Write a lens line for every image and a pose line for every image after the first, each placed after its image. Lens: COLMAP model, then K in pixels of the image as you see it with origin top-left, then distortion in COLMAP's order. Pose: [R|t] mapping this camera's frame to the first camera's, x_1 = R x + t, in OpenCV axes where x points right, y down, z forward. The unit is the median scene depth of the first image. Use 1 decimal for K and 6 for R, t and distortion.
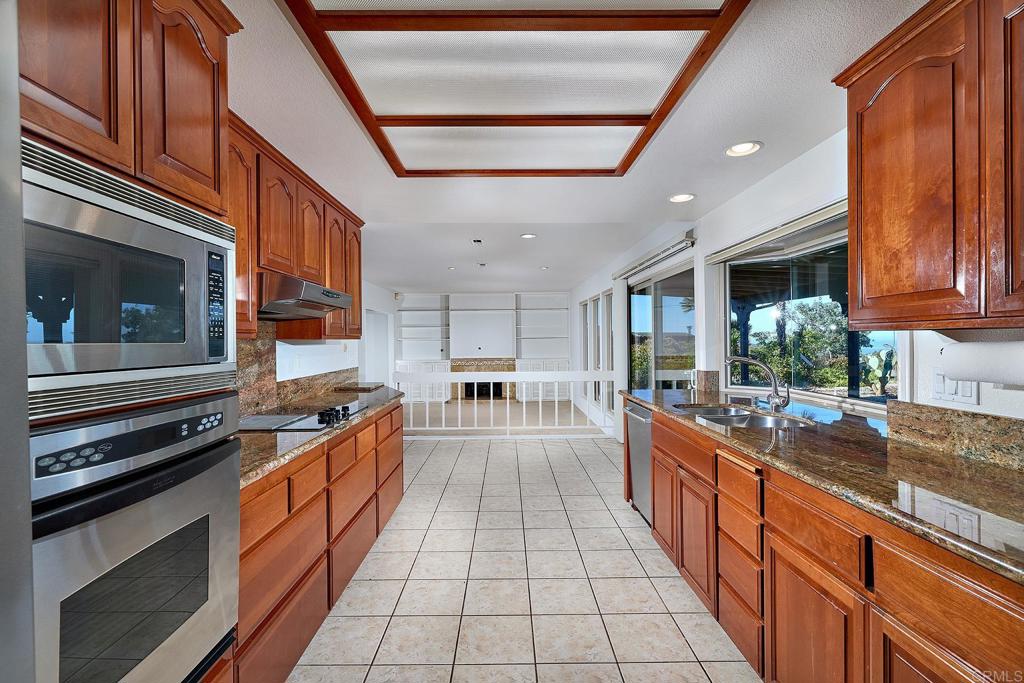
lens RADIAL K [[457.9, 0, 509.1], [0, 457.9, 335.4], [0, 0, 1]] dist [0.000333, -0.000110]
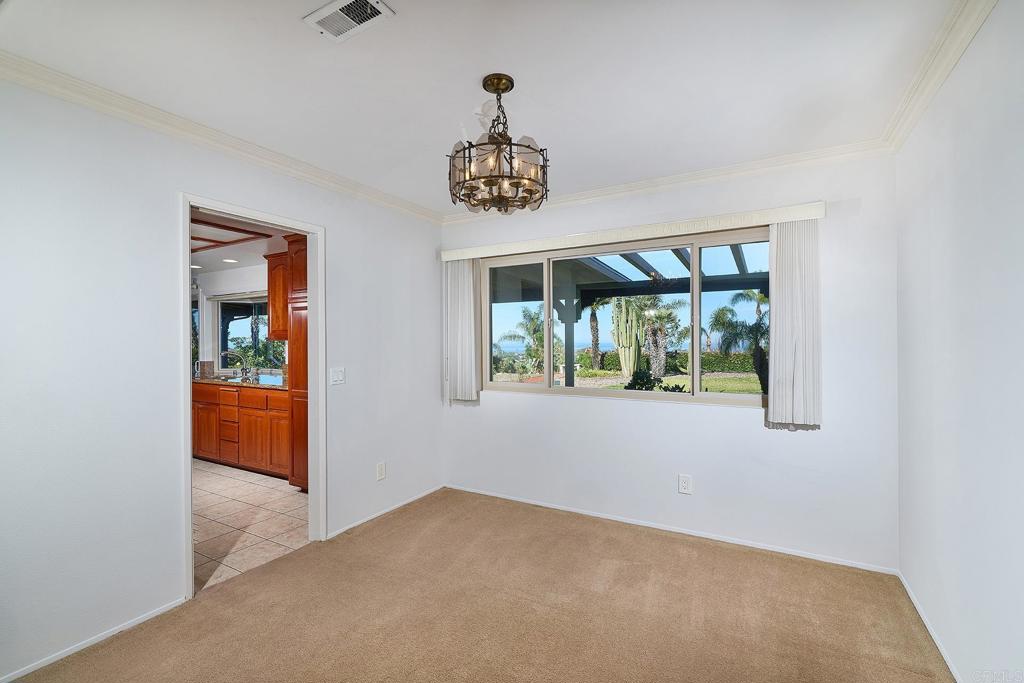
lens RADIAL K [[448.6, 0, 508.8], [0, 448.6, 338.1], [0, 0, 1]] dist [-0.000820, -0.000111]
pose [[0.500773, 0.005110, 0.865564, -0.162477], [-0.001375, 0.999986, -0.005107, -0.001308], [-0.865578, 0.001367, 0.500773, -0.294920]]
